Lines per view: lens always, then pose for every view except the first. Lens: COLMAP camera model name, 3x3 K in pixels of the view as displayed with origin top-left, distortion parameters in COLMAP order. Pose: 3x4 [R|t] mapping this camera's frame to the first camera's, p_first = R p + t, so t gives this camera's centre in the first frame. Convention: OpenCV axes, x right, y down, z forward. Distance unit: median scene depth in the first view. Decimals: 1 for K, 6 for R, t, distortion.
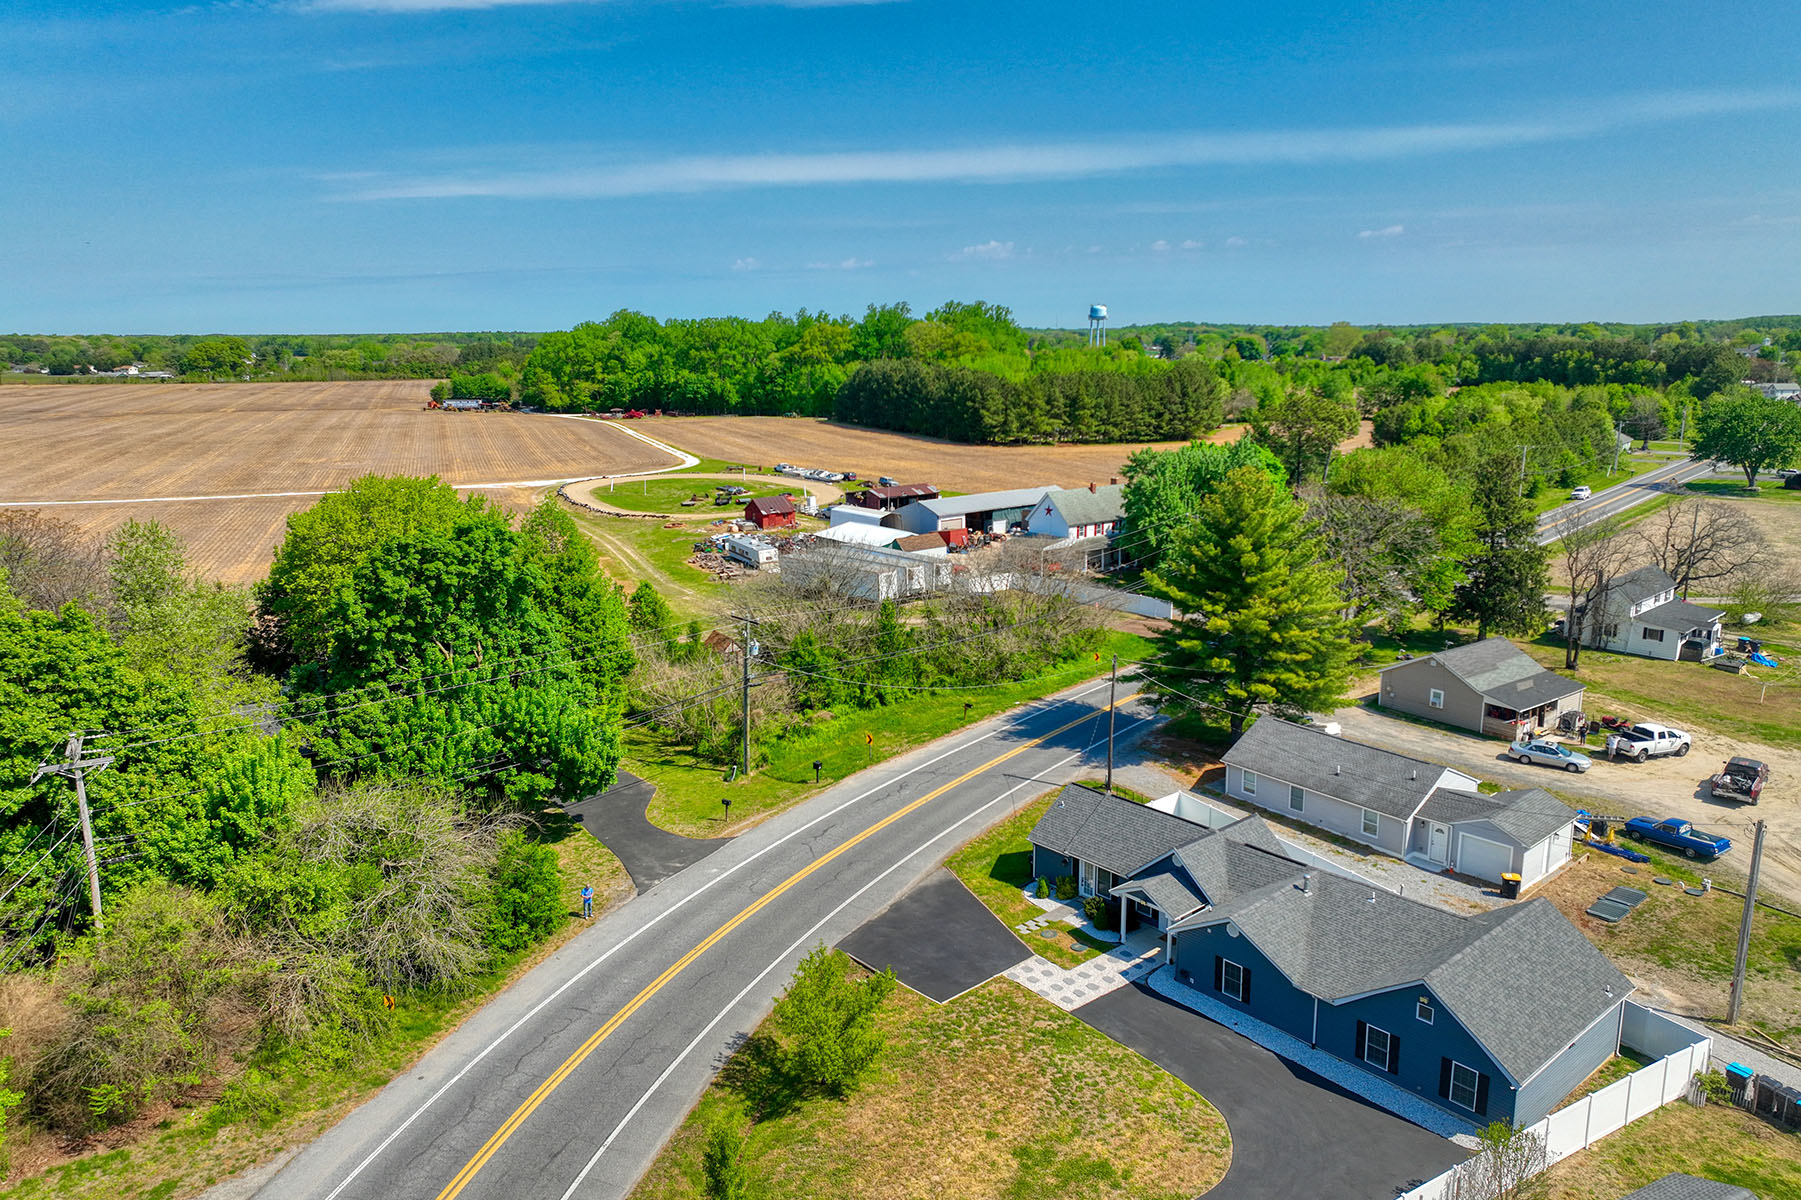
lens RADIAL K [[1264.1, 0, 903.4], [0, 1264.1, 593.4], [0, 0, 1]] dist [-0.001326, 0.016214]
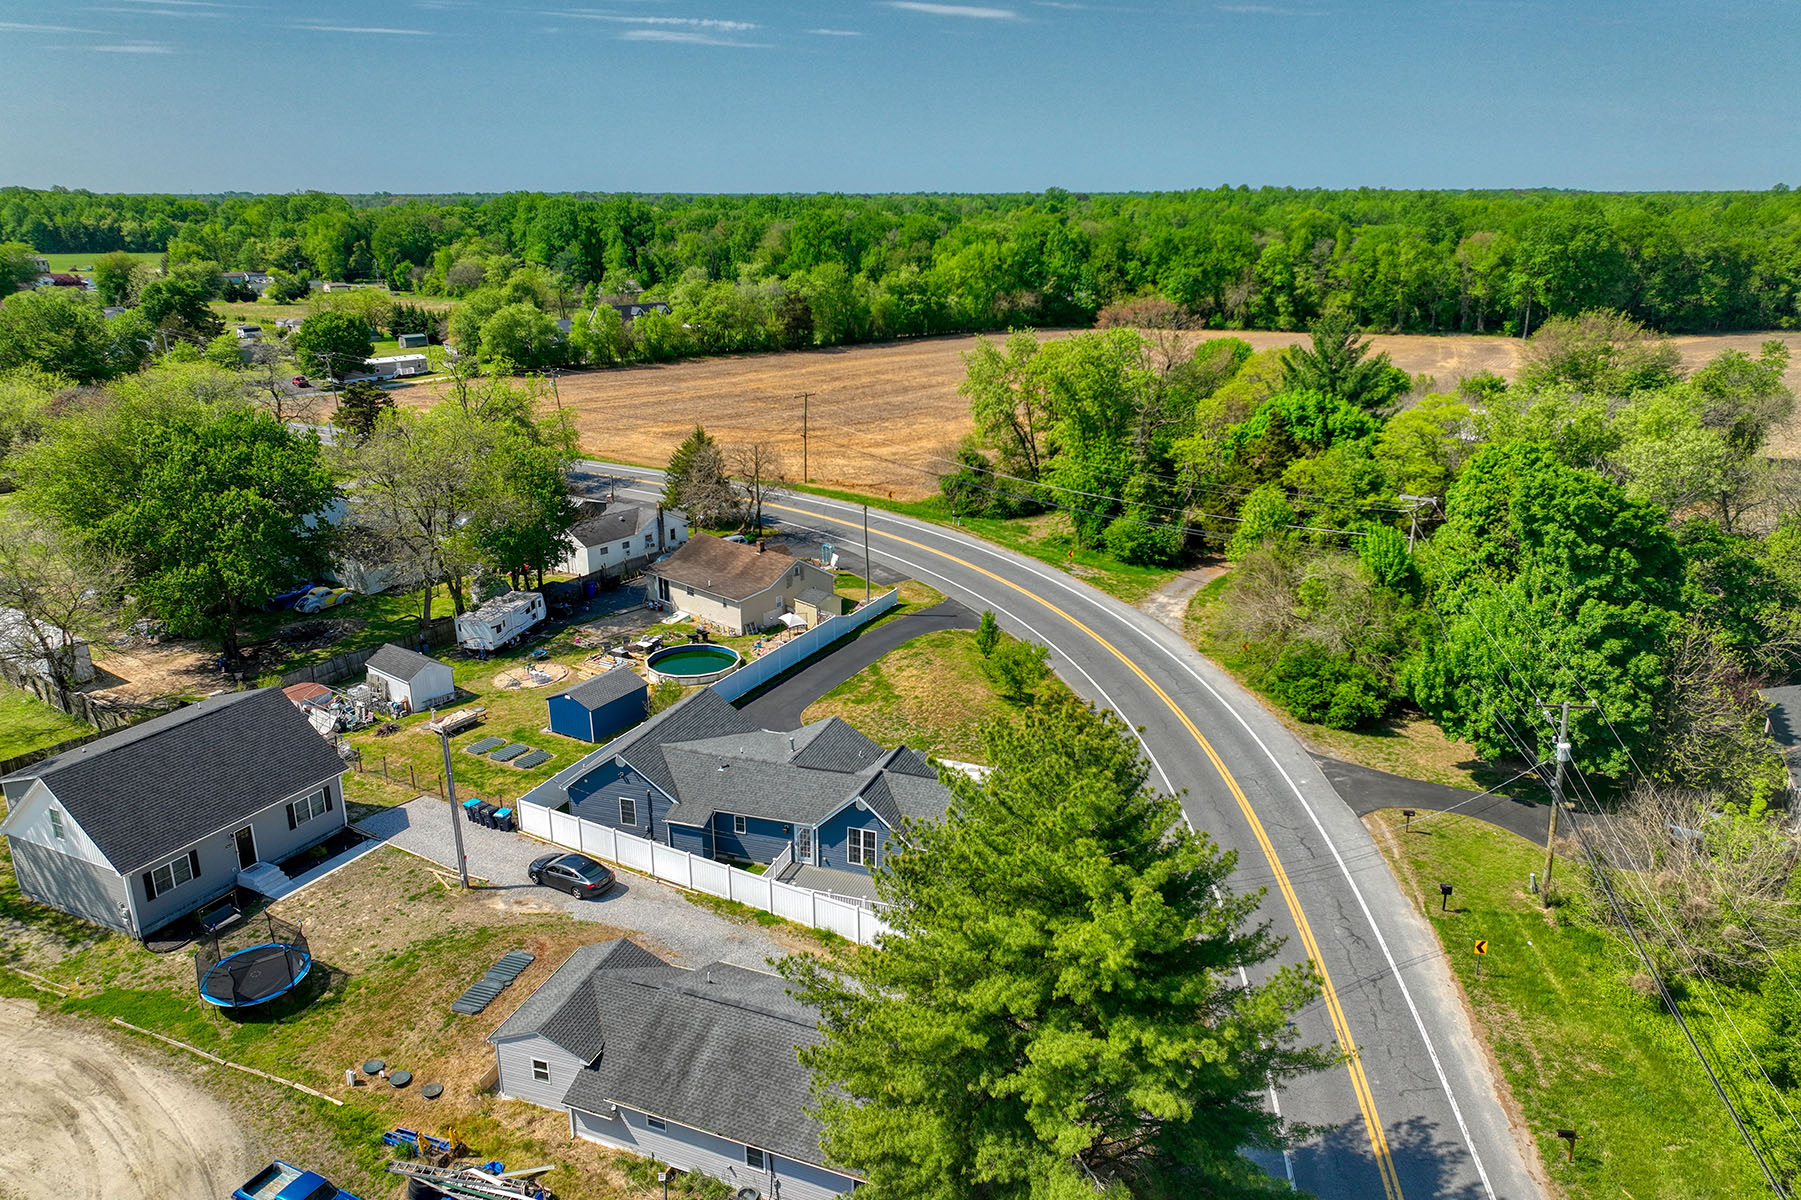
lens RADIAL K [[1264.1, 0, 895.6], [0, 1264.1, 596.5], [0, 0, 1]] dist [-0.001326, 0.016214]
pose [[-0.873983, 0.156694, -0.460001, 0.662302], [-0.088413, 0.879519, 0.467578, -0.419266], [0.477847, 0.449325, -0.754831, 1.640054]]
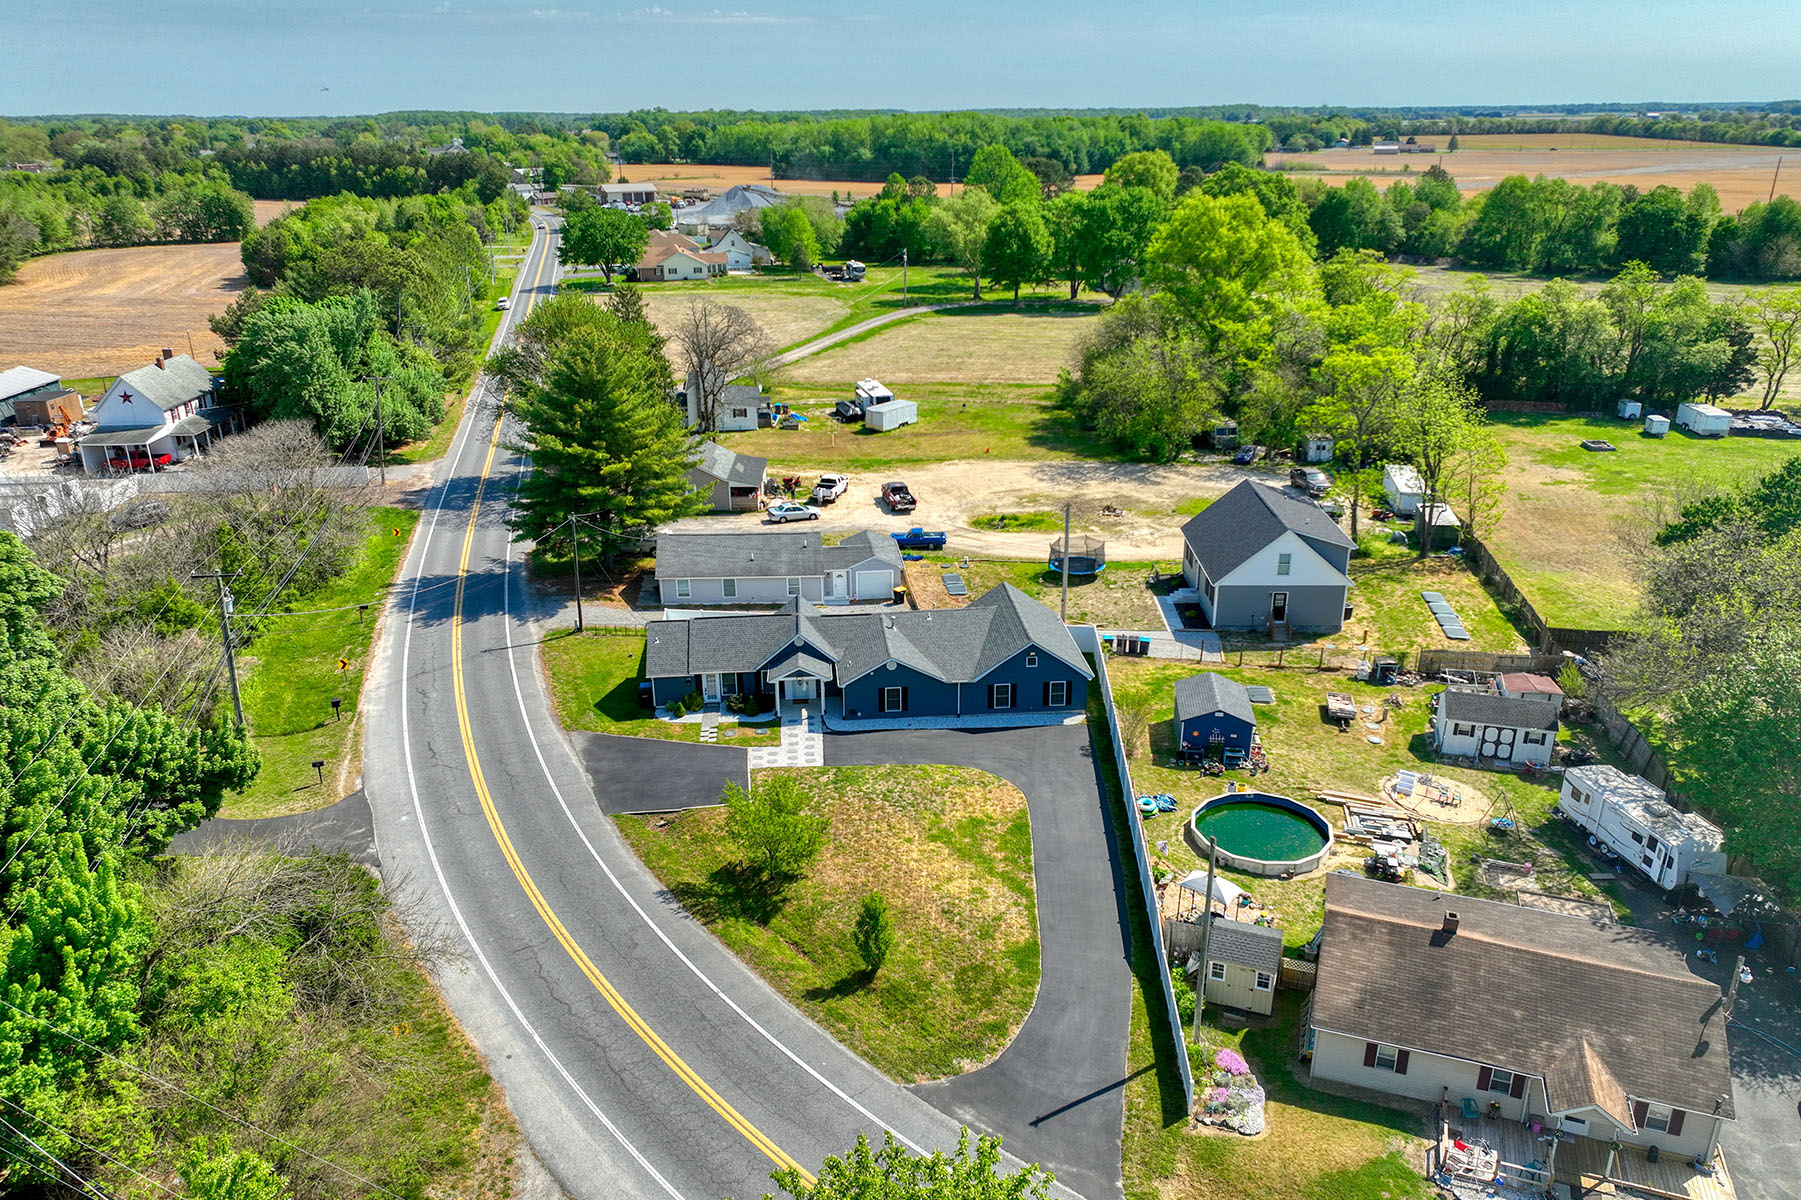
lens RADIAL K [[1264.1, 0, 904.4], [0, 1264.1, 598.8], [0, 0, 1]] dist [-0.001326, 0.016214]
pose [[0.580778, -0.289826, 0.760722, -0.638342], [0.169007, 0.957044, 0.235593, -0.110548], [-0.796325, -0.008260, 0.604813, 0.108217]]
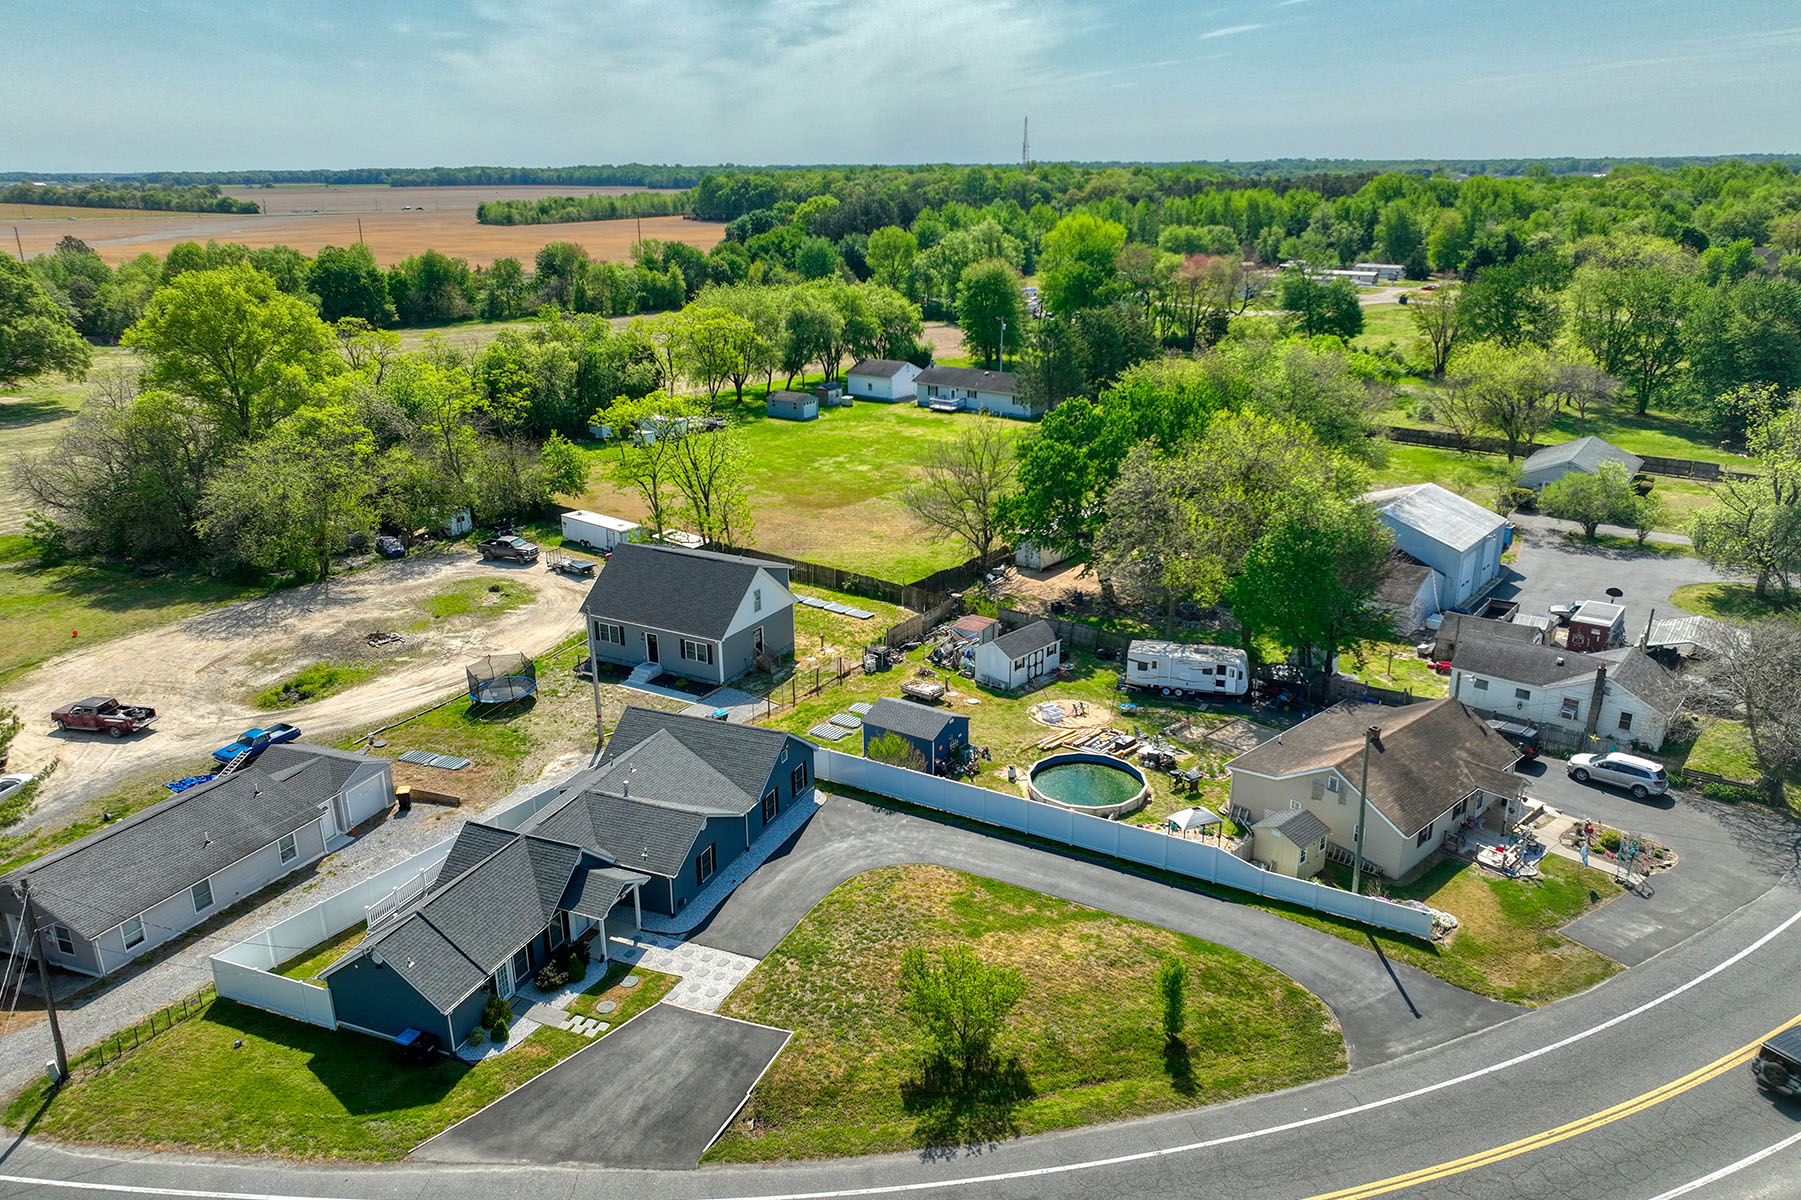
lens RADIAL K [[1264.1, 0, 904.5], [0, 1264.1, 598.9], [0, 0, 1]] dist [-0.001326, 0.016214]
pose [[-0.455647, -0.276780, 0.846037, -0.608393], [0.194275, 0.896600, 0.397952, -0.281100], [-0.868702, 0.345689, -0.354762, 0.958059]]
